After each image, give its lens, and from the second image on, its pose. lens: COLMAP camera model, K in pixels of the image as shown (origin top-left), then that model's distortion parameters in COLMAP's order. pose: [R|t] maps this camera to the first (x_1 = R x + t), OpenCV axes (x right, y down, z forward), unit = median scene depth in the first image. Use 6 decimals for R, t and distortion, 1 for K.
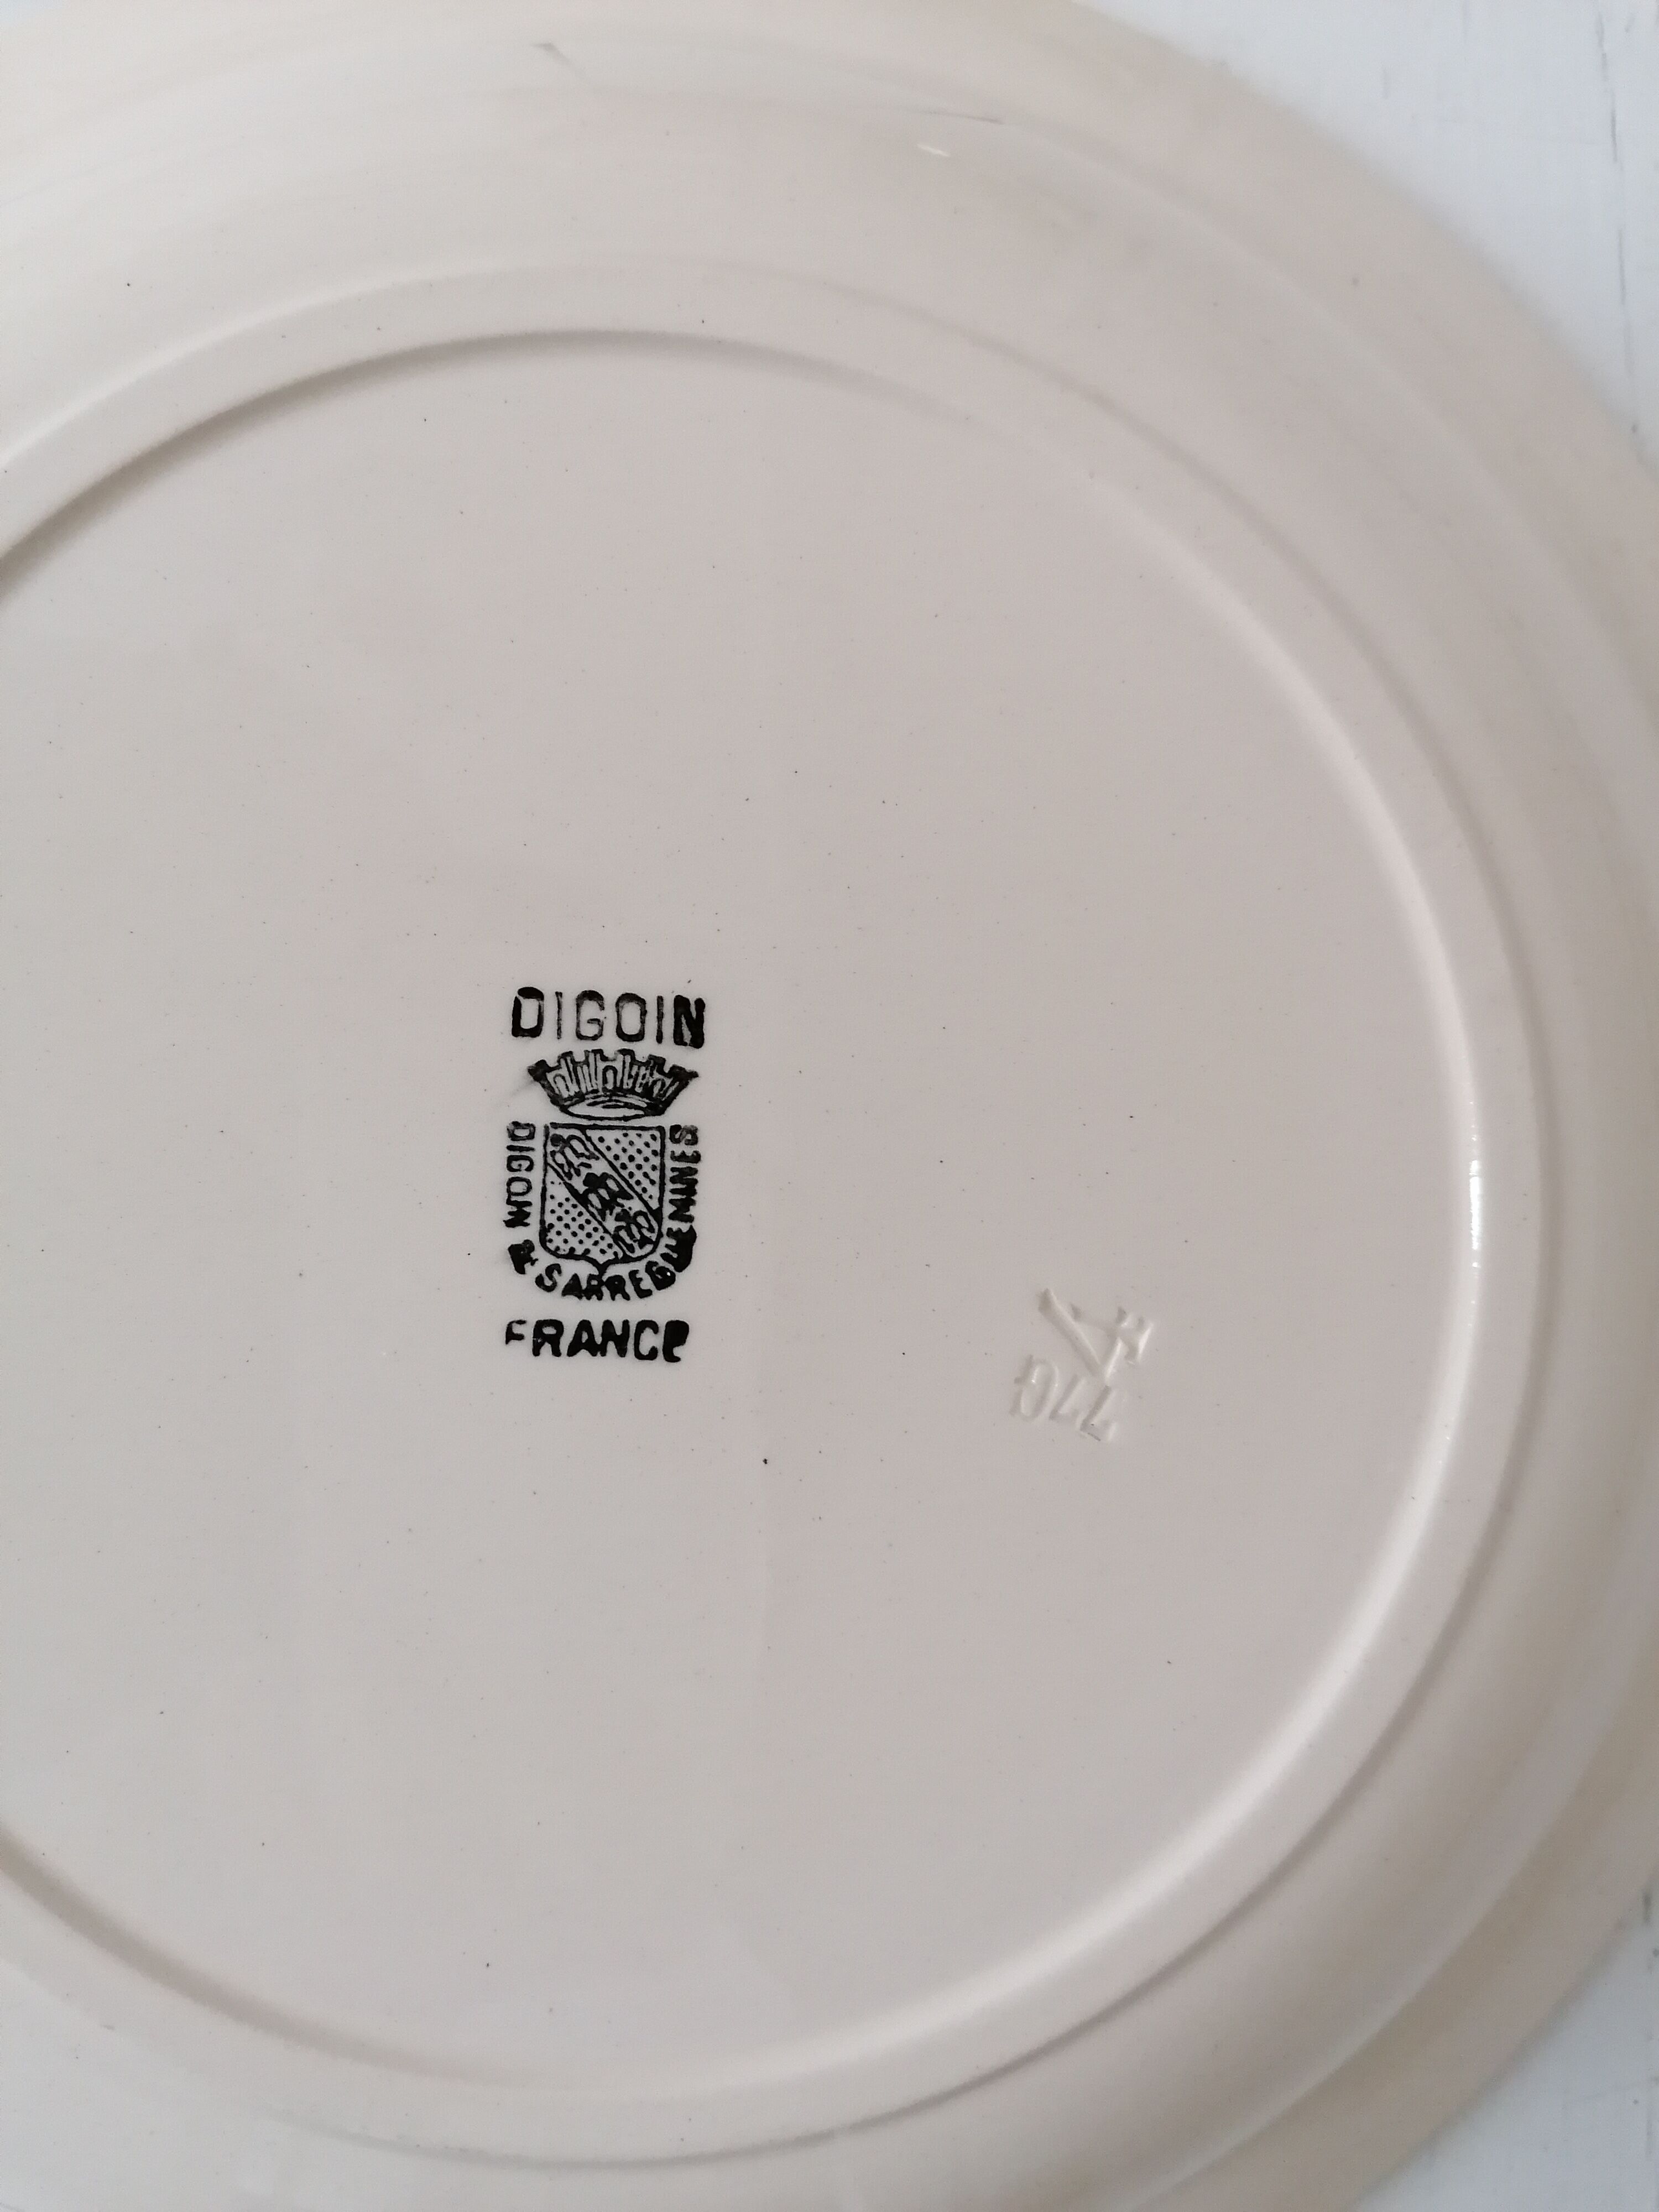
lens RADIAL K [[1731.3, 0, 839.2], [0, 1731.3, 1099.8], [0, 0, 1]] dist [0.012878, -0.004954]
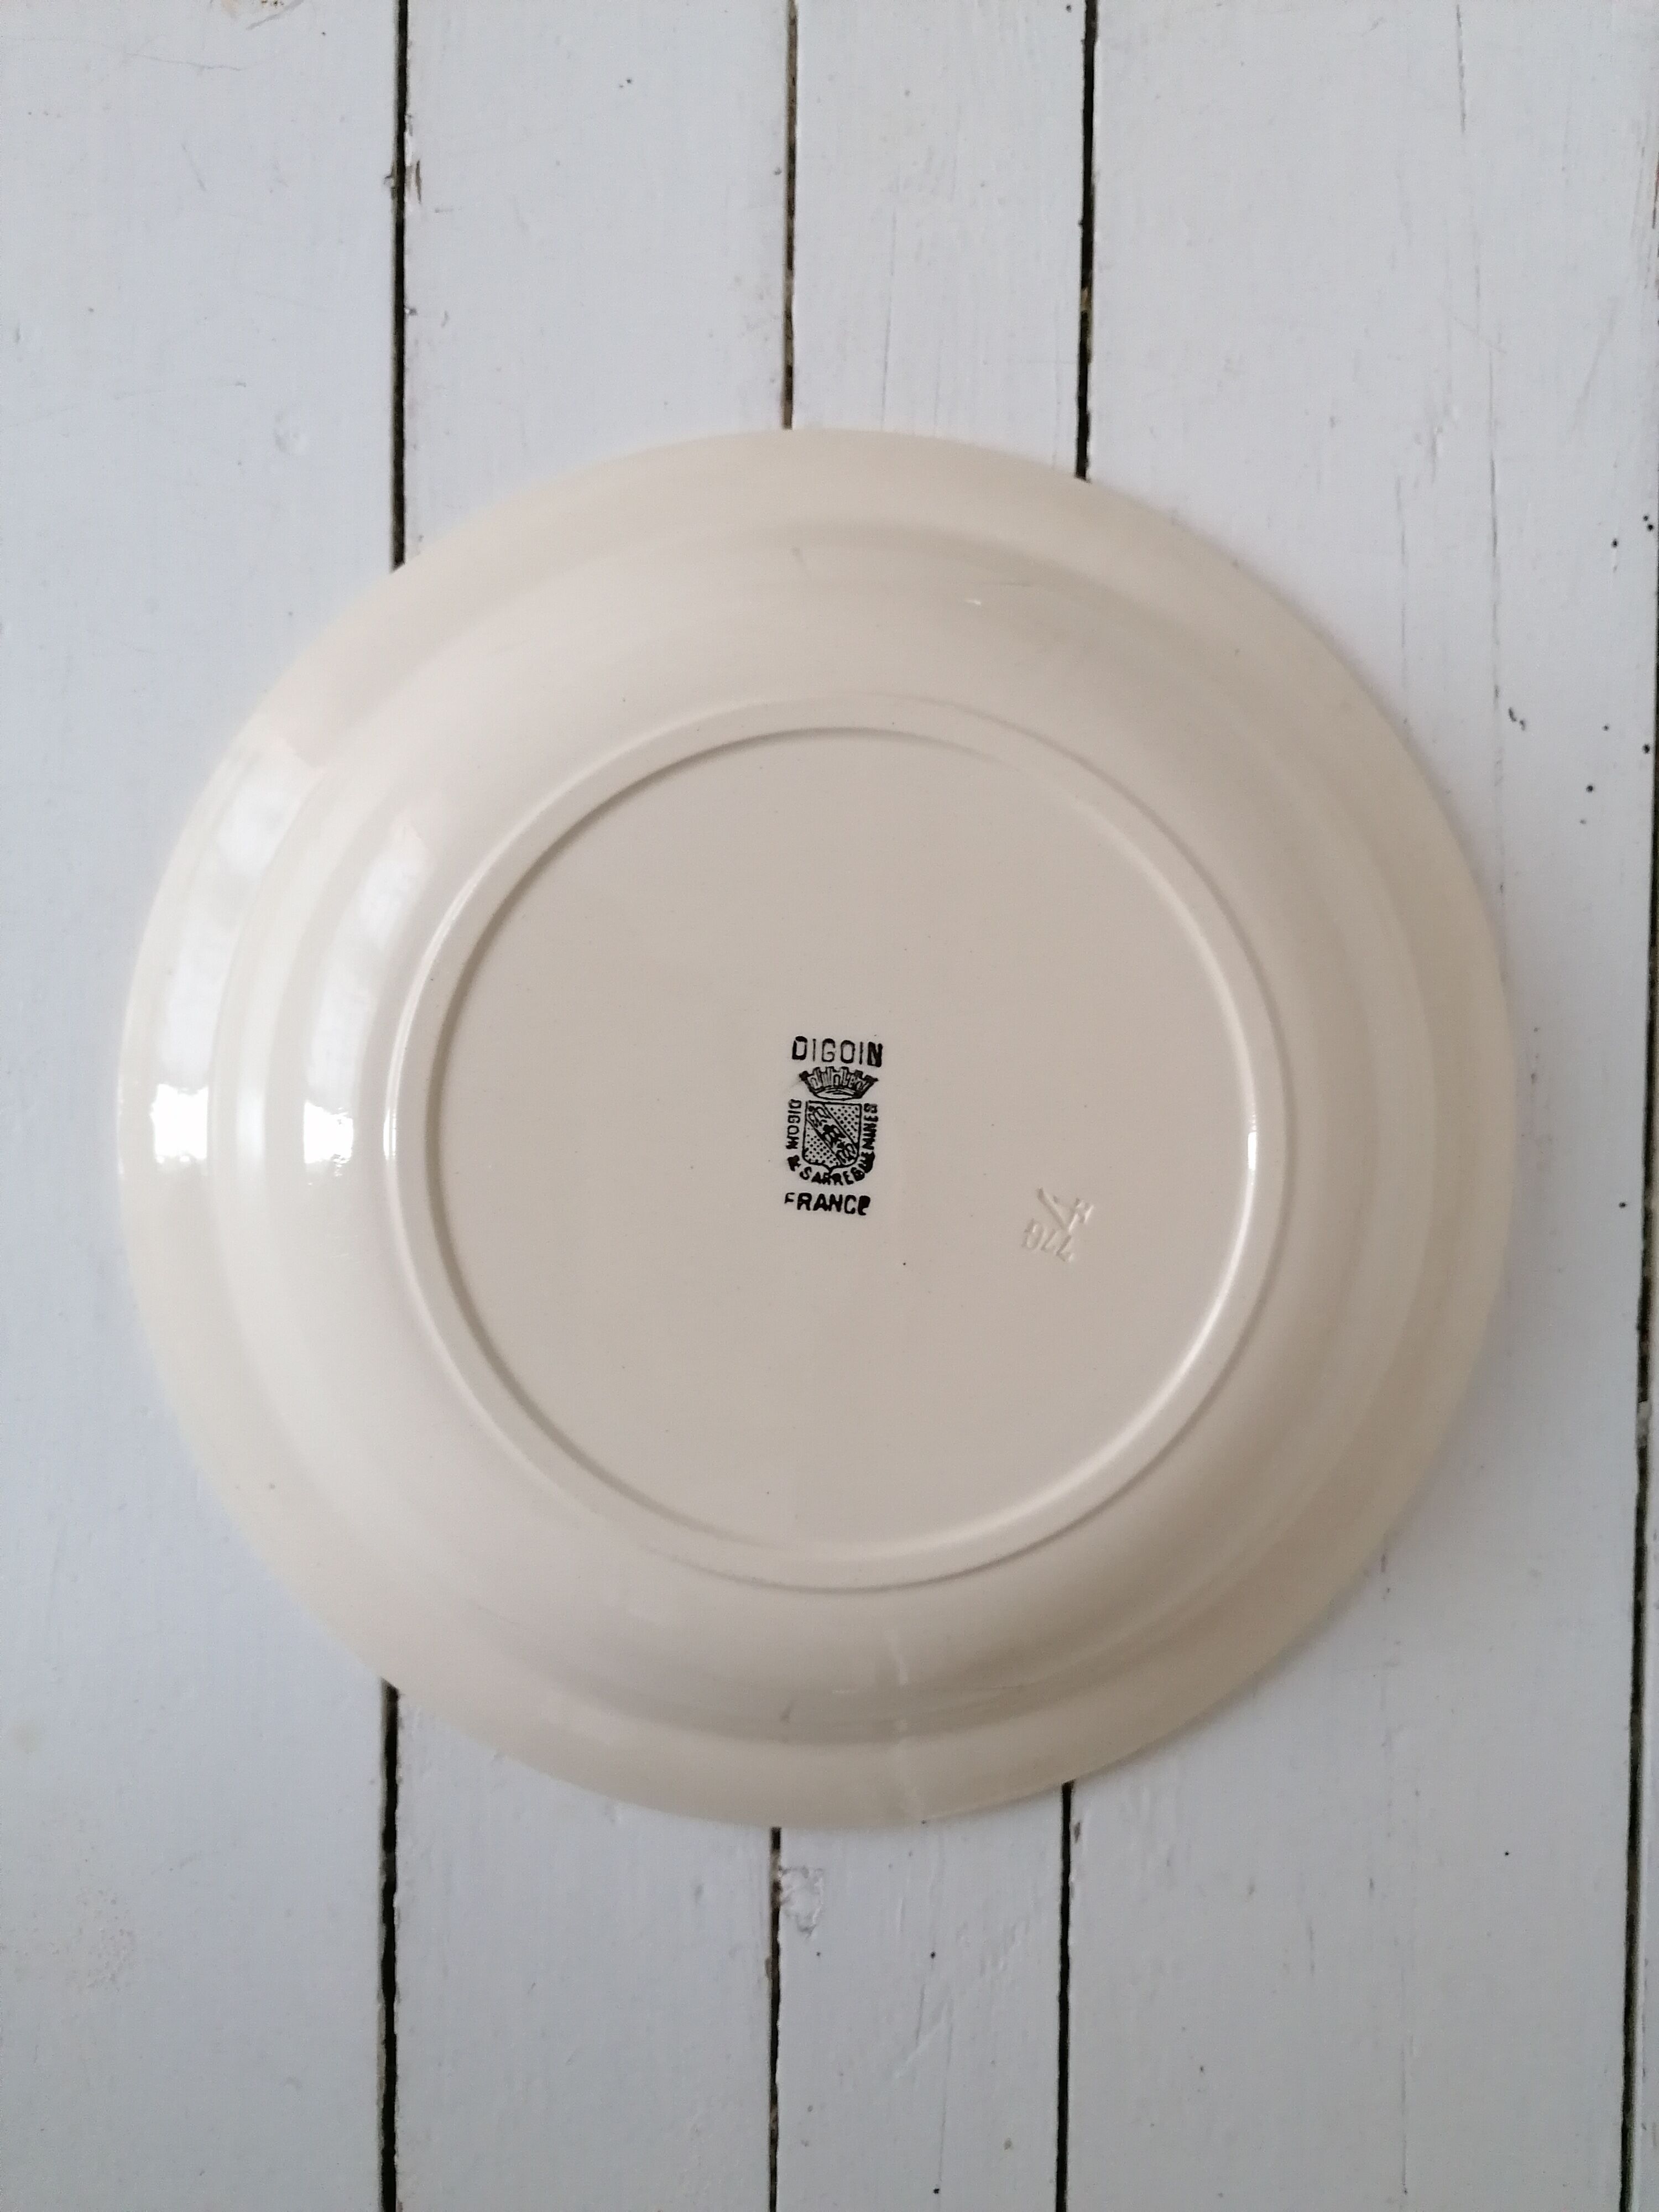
lens RADIAL K [[1731.3, 0, 814.7], [0, 1731.3, 1109.6], [0, 0, 1]] dist [0.012878, -0.004954]
pose [[0.998247, 0.032359, -0.049554, -0.053505], [-0.031128, 0.999192, 0.025416, -0.029458], [0.050337, -0.023829, 0.998448, -1.109795]]
